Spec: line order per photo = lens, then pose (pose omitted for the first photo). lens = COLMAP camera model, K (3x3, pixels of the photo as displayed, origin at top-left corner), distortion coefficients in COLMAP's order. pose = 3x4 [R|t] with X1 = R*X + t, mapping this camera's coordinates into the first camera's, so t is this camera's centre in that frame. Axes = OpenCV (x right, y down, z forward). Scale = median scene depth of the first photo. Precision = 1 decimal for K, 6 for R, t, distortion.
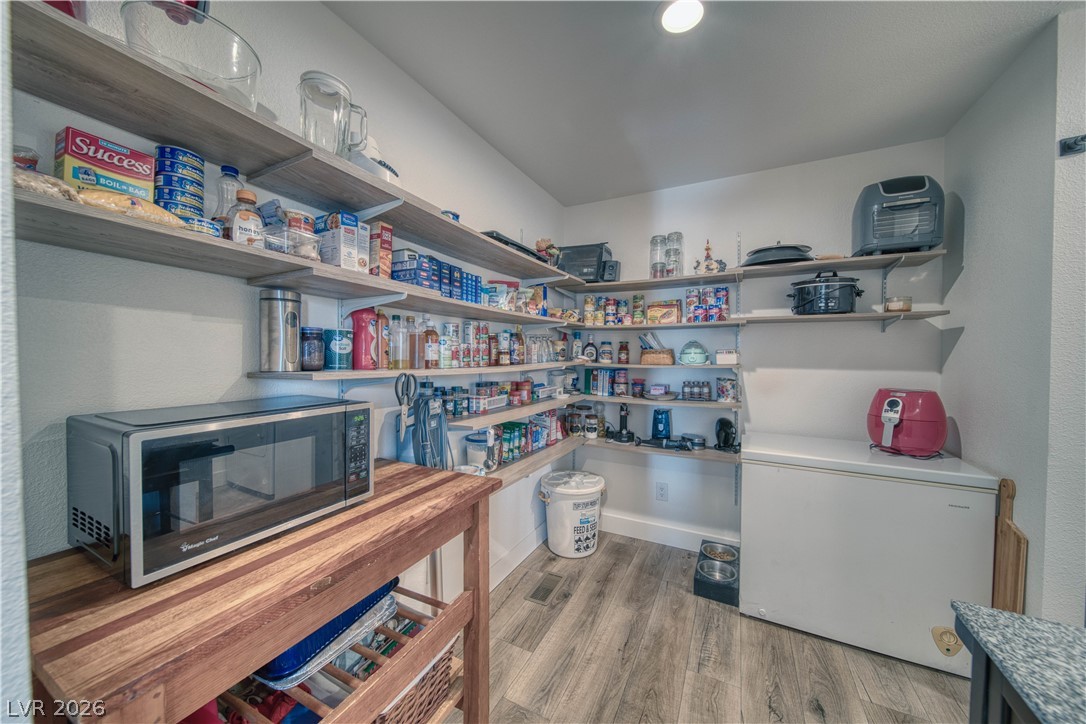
lens RADIAL K [[380.7, 0, 550.2], [0, 380.7, 360.6], [0, 0, 1]] dist [-0.000973, -0.000220]
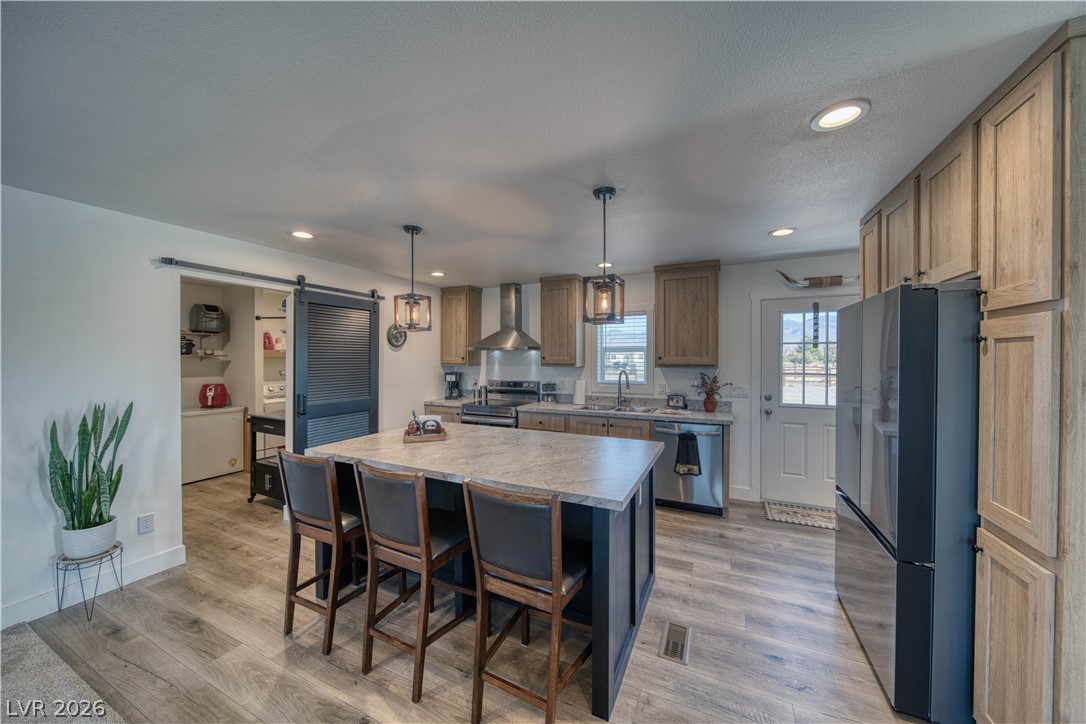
lens RADIAL K [[380.7, 0, 542.8], [0, 380.7, 357.6], [0, 0, 1]] dist [-0.000973, -0.000220]
pose [[-0.026482, -0.002108, 0.999647, -1.854172], [0.027048, 0.999630, 0.002824, -0.054864], [-0.999283, 0.027113, -0.026416, -1.287328]]
